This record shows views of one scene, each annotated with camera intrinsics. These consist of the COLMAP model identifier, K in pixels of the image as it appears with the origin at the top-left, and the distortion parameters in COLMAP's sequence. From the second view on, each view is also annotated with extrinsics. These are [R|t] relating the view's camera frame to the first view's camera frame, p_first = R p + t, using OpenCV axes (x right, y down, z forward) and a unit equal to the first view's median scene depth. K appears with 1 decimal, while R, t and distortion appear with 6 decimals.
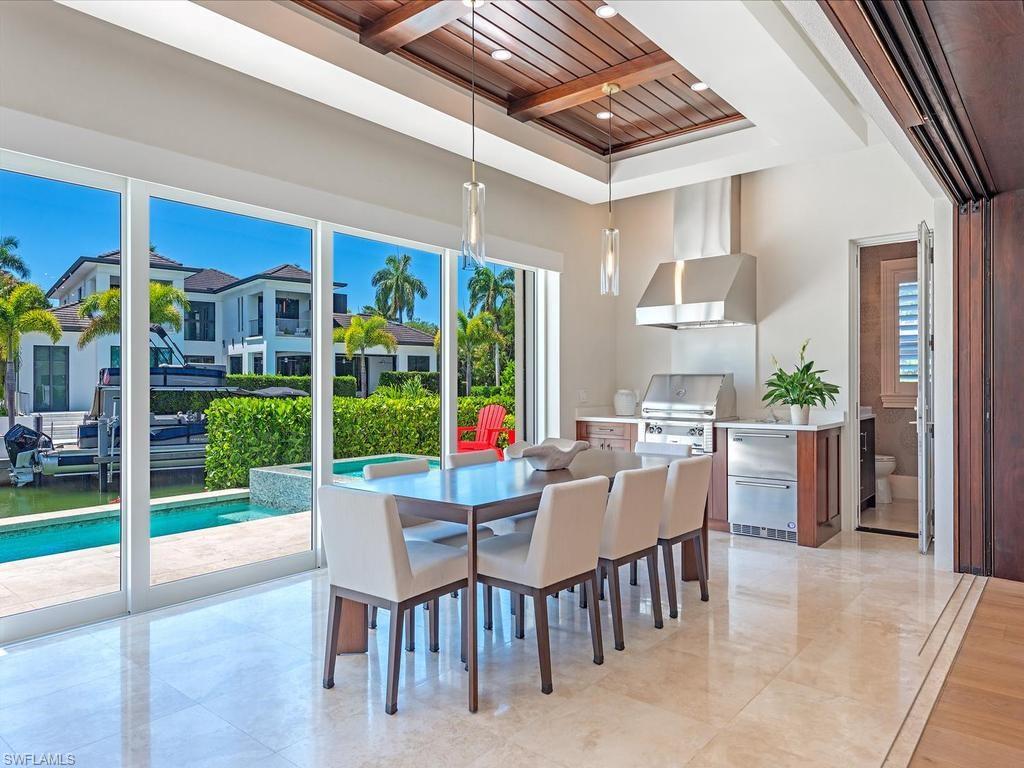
lens RADIAL K [[663.5, 0, 512.0], [0, 663.5, 384.0], [0, 0, 1]] dist [0.017388, -0.002828]
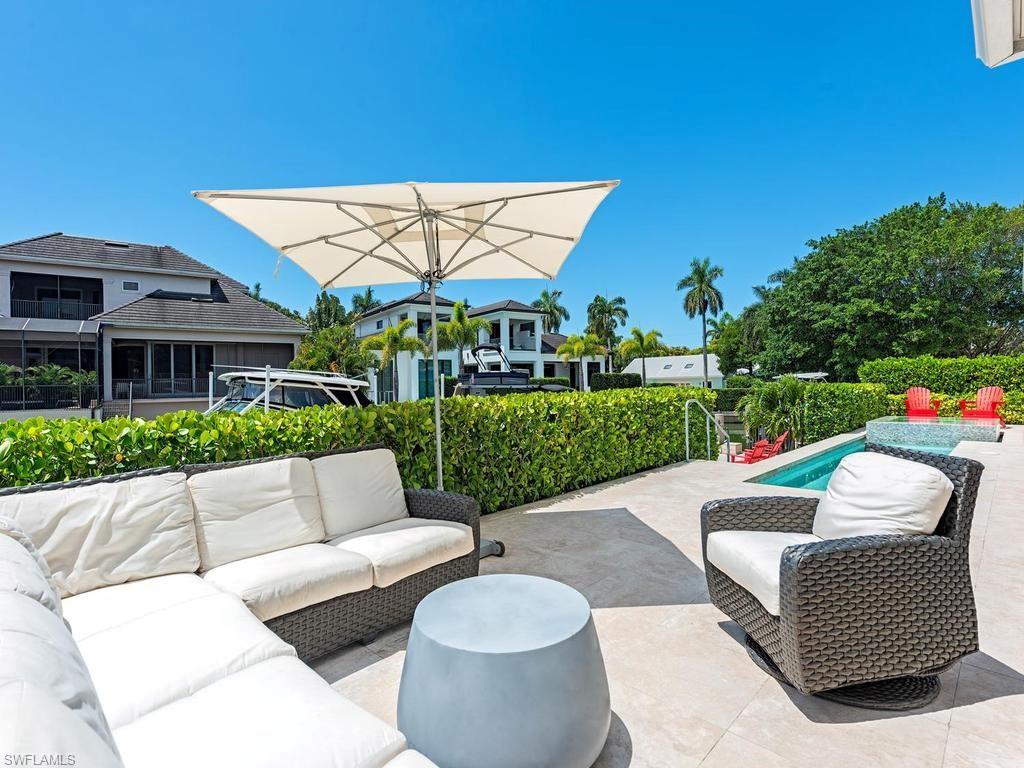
lens RADIAL K [[510.6, 0, 512.0], [0, 510.6, 384.0], [0, 0, 1]] dist [0.003595, 0.000128]
pose [[0.996201, -0.017724, -0.085261, -1.467550], [0.017717, 0.999843, -0.000835, 0.010982], [0.085262, -0.000679, 0.996358, -0.535911]]
